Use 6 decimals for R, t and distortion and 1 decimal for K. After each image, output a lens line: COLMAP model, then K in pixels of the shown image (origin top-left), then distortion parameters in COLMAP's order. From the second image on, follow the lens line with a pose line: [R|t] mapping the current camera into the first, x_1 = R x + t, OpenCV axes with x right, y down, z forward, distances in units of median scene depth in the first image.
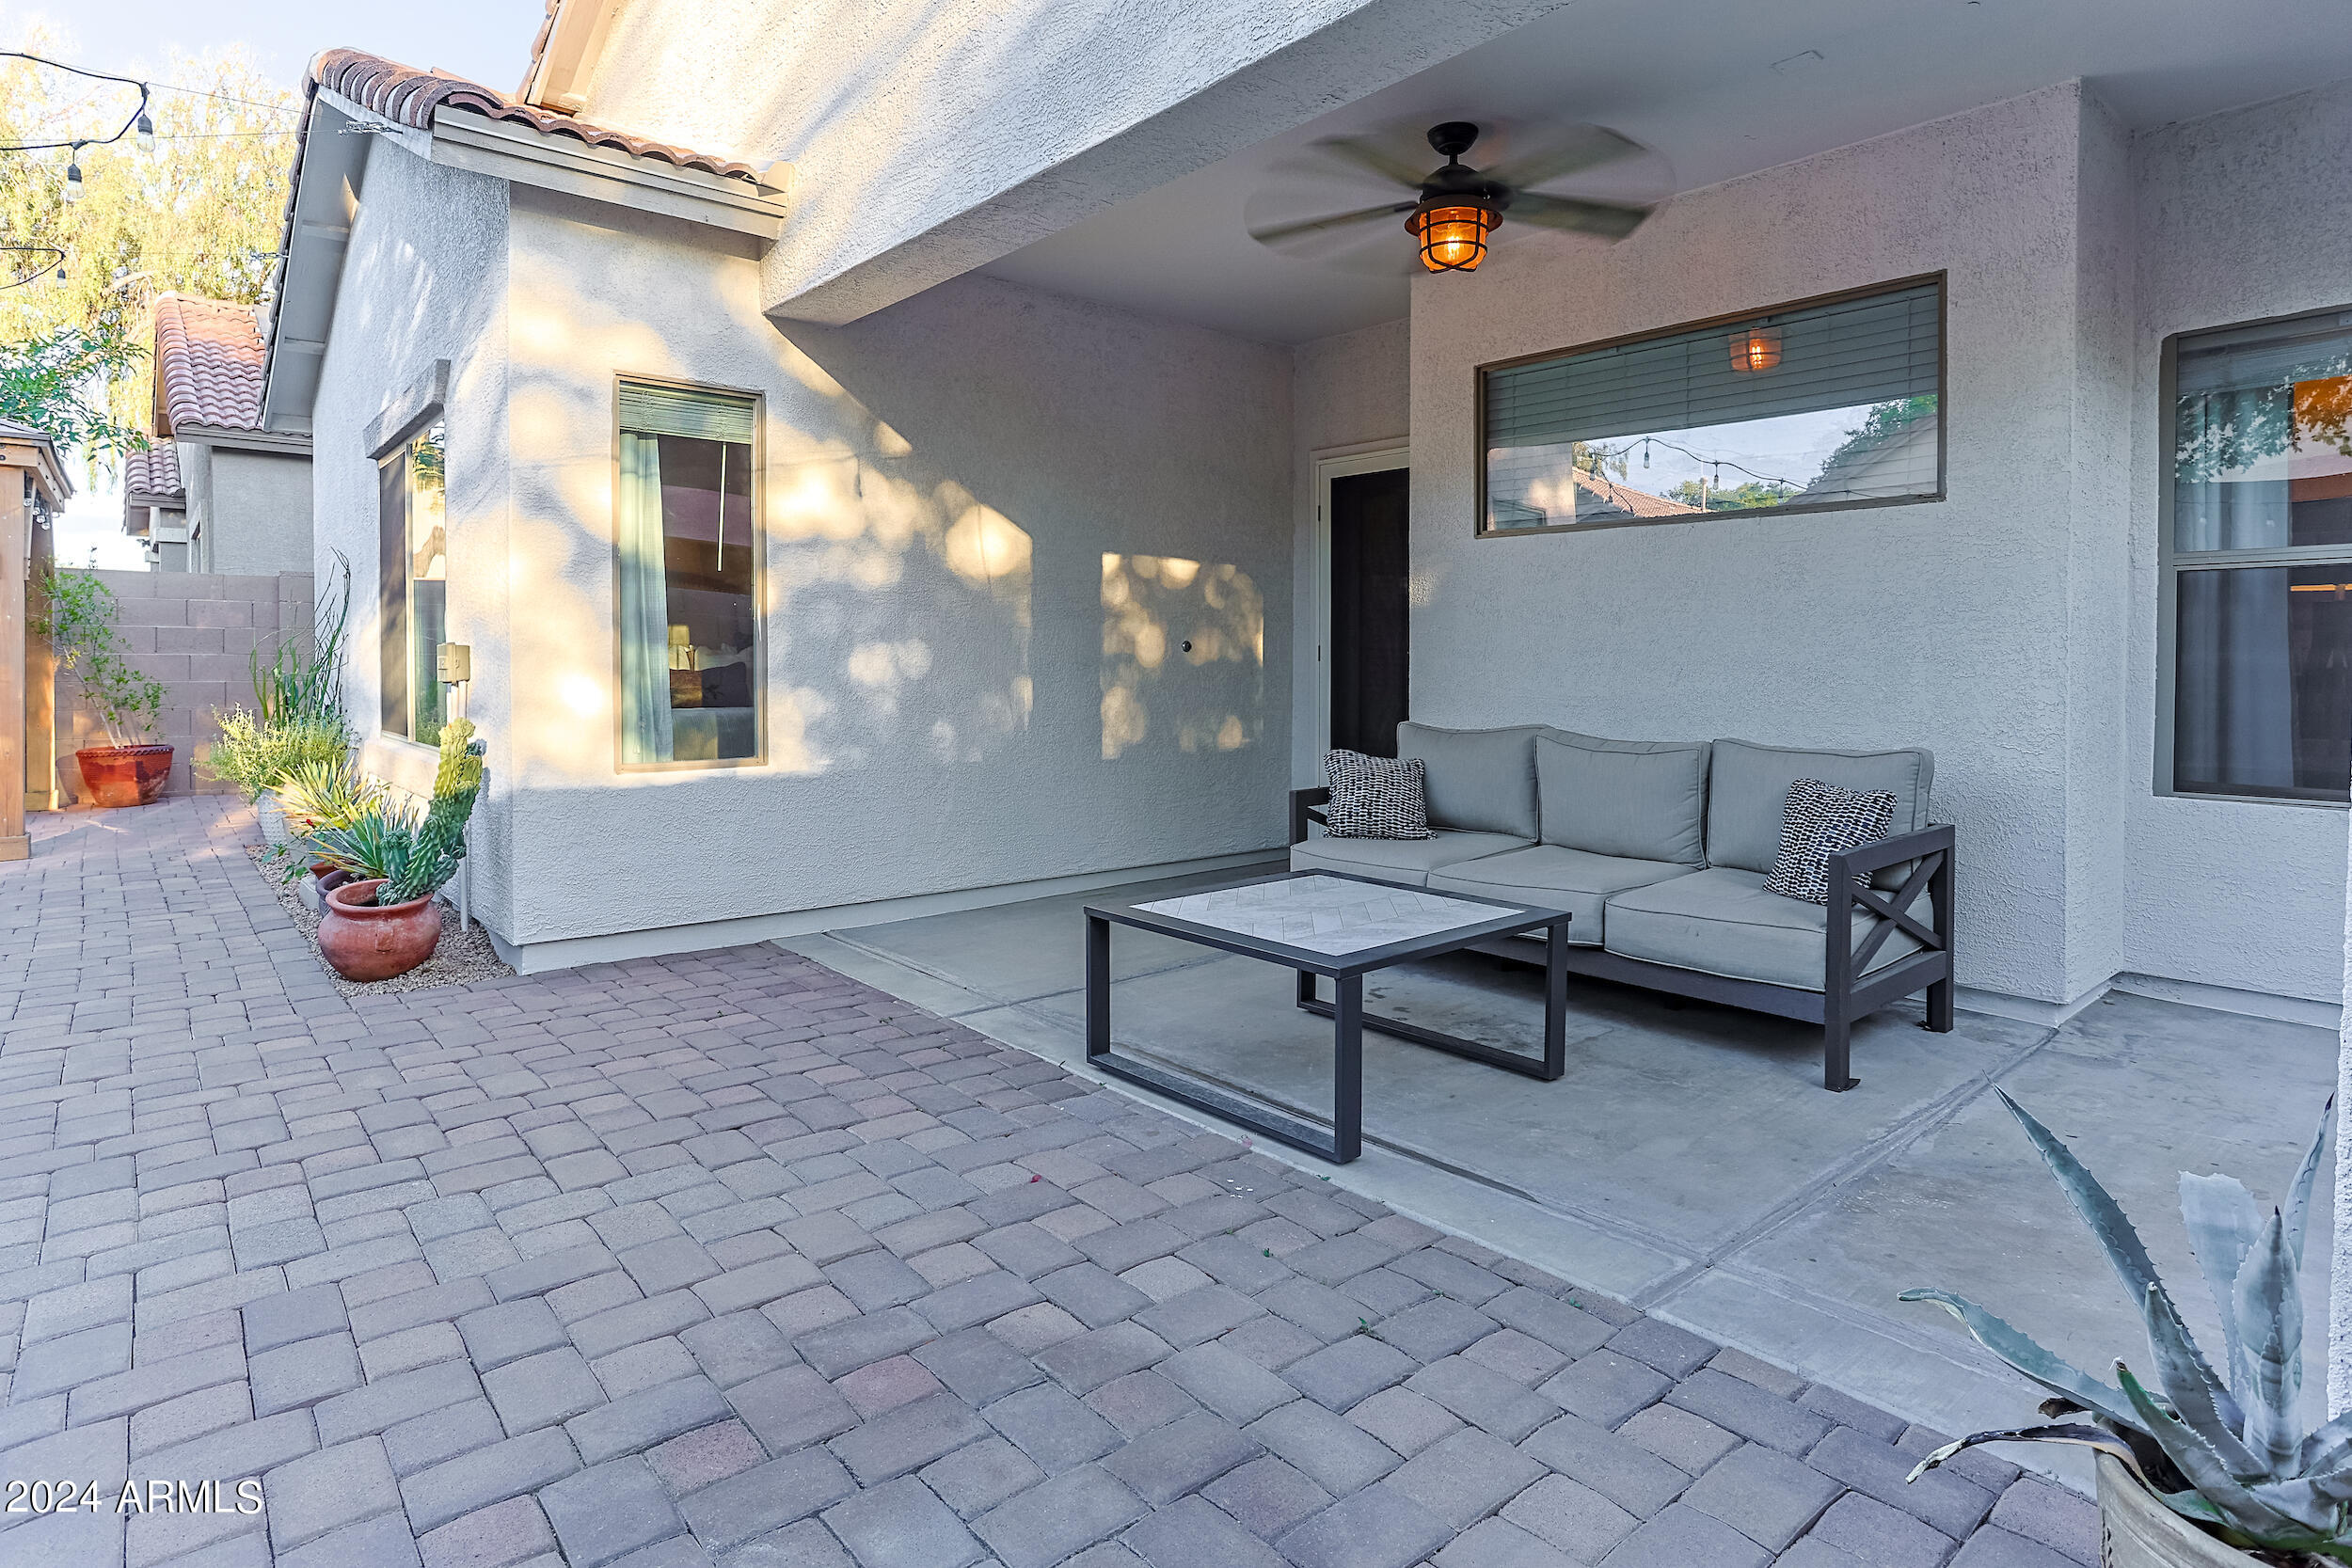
lens RADIAL K [[1225.0, 0, 1167.0], [0, 1225.0, 762.3], [0, 0, 1]] dist [-0.028144, -0.000233]
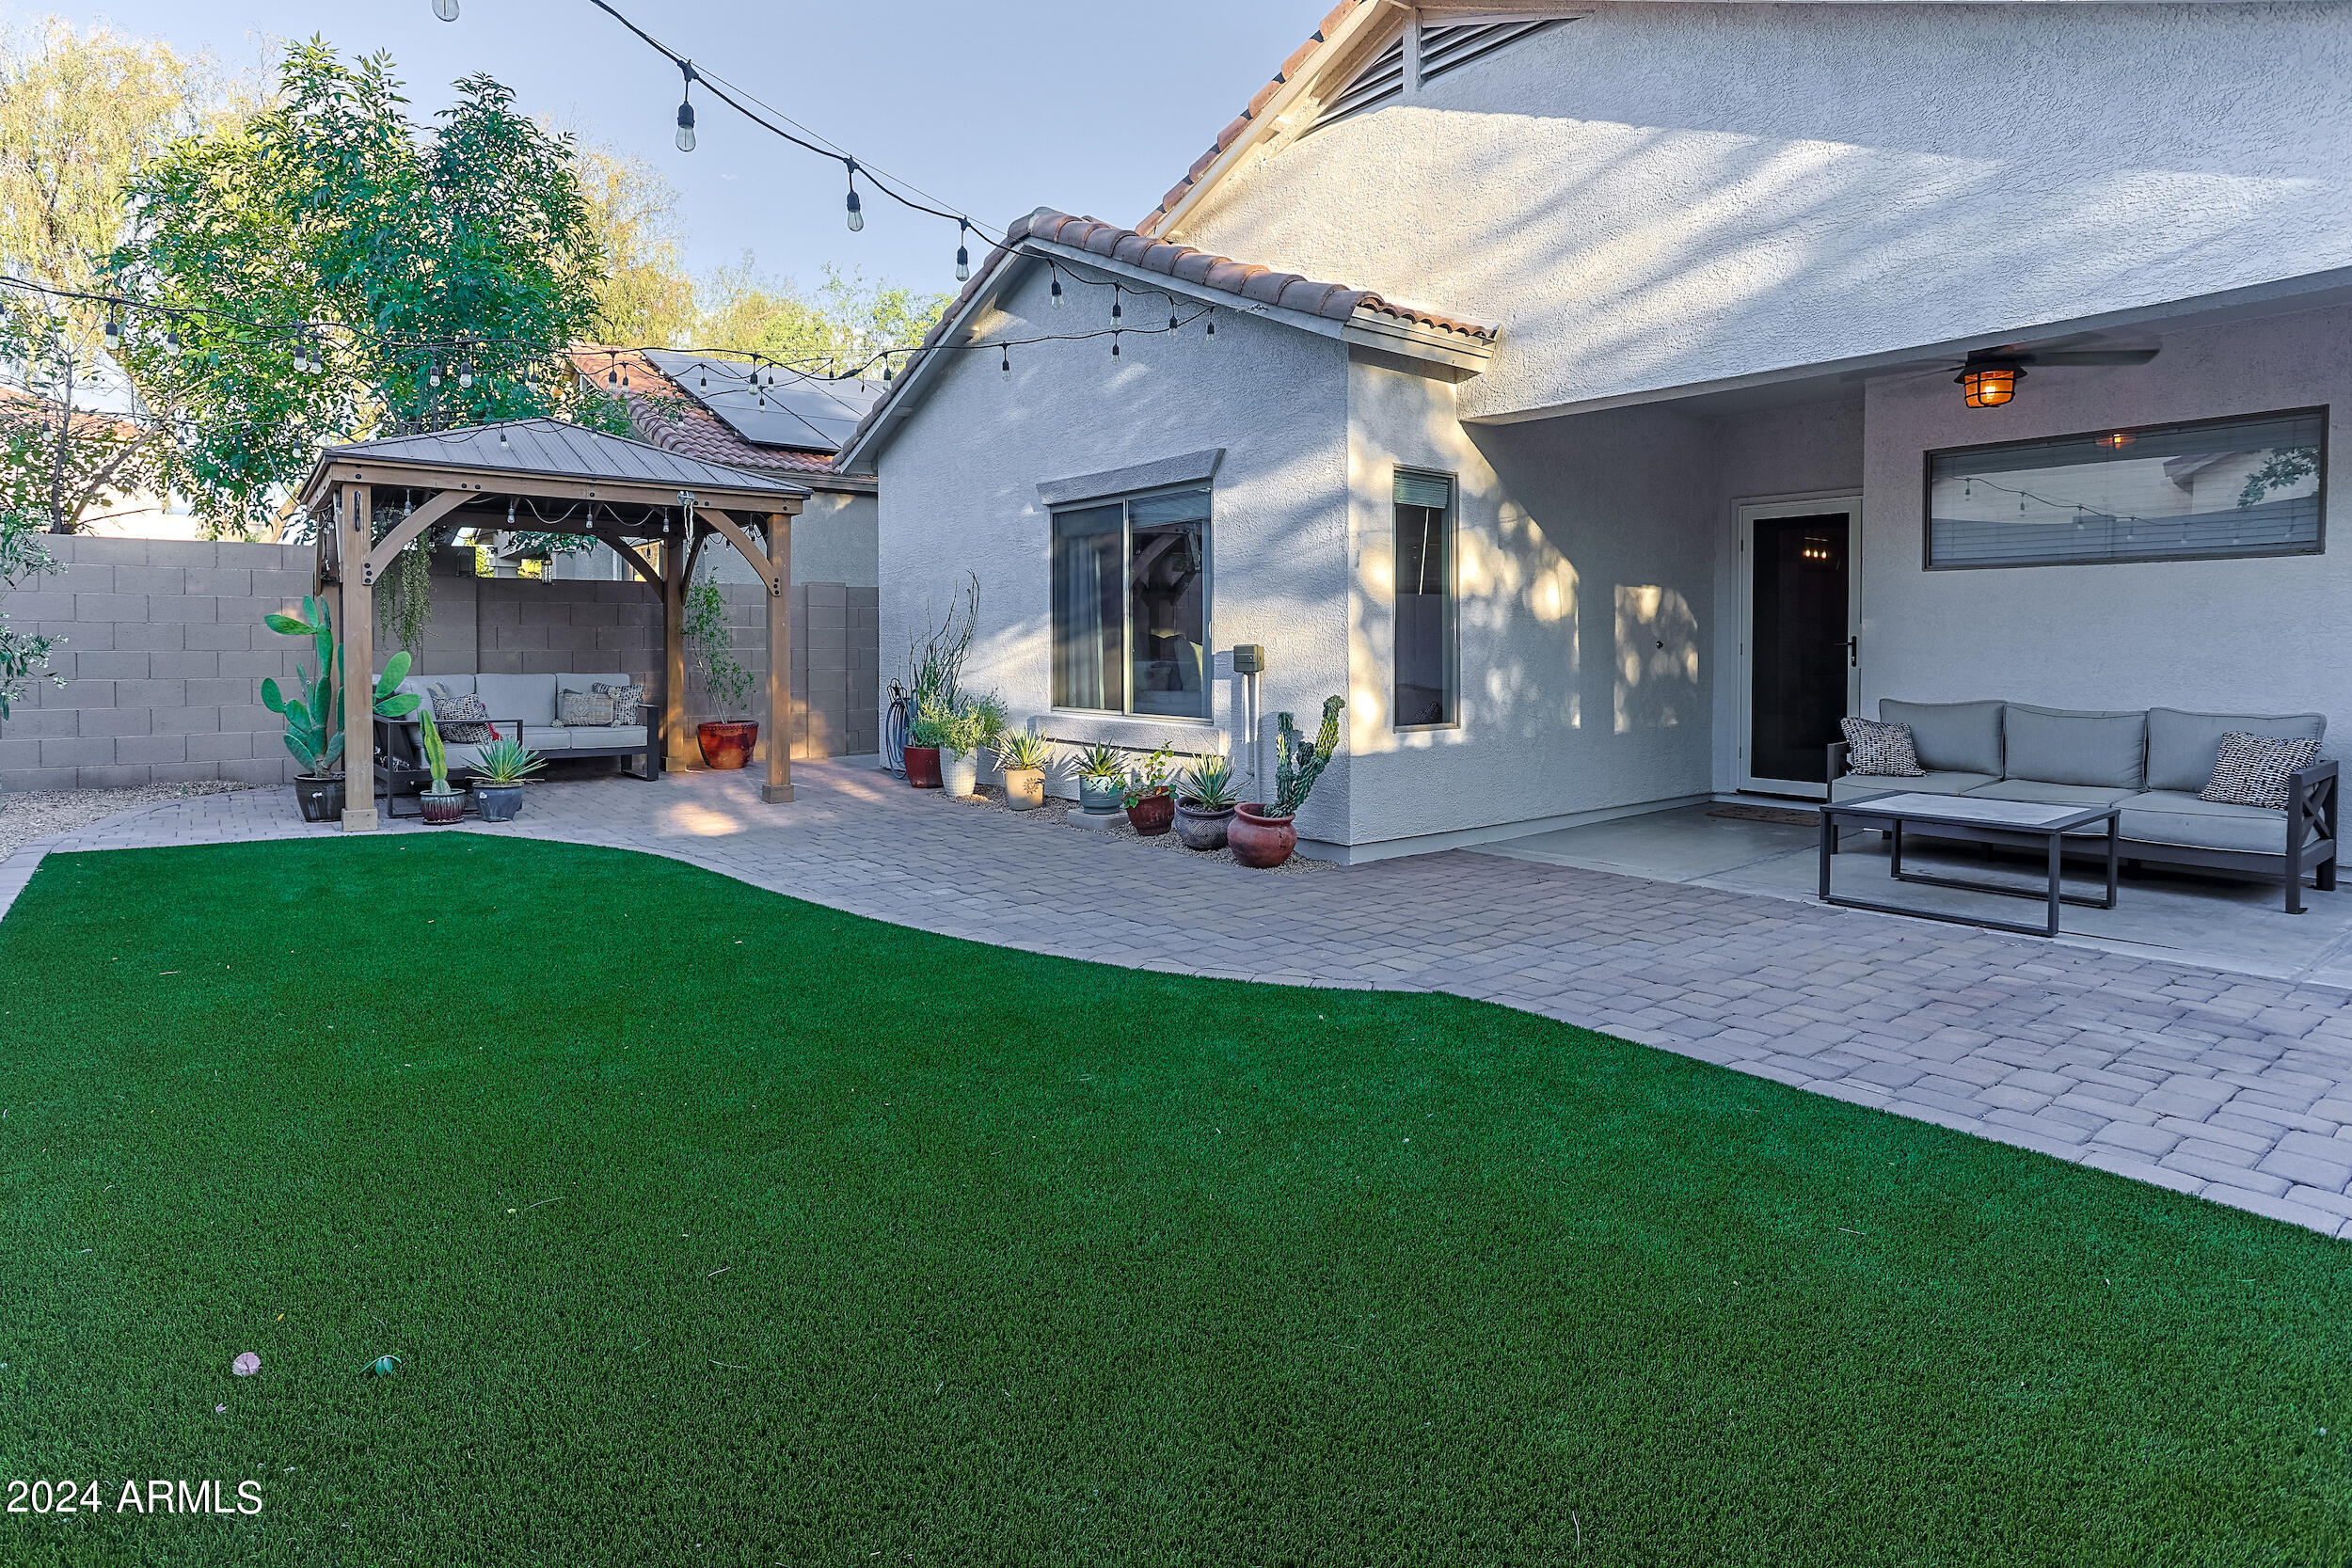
lens RADIAL K [[1236.1, 0, 1172.7], [0, 1236.1, 733.9], [0, 0, 1]] dist [0.023811, 0.000597]
pose [[0.999406, -0.006037, -0.033926, -0.650164], [0.005884, 0.999972, -0.004628, 0.011769], [0.033953, 0.004425, 0.999414, -0.556072]]
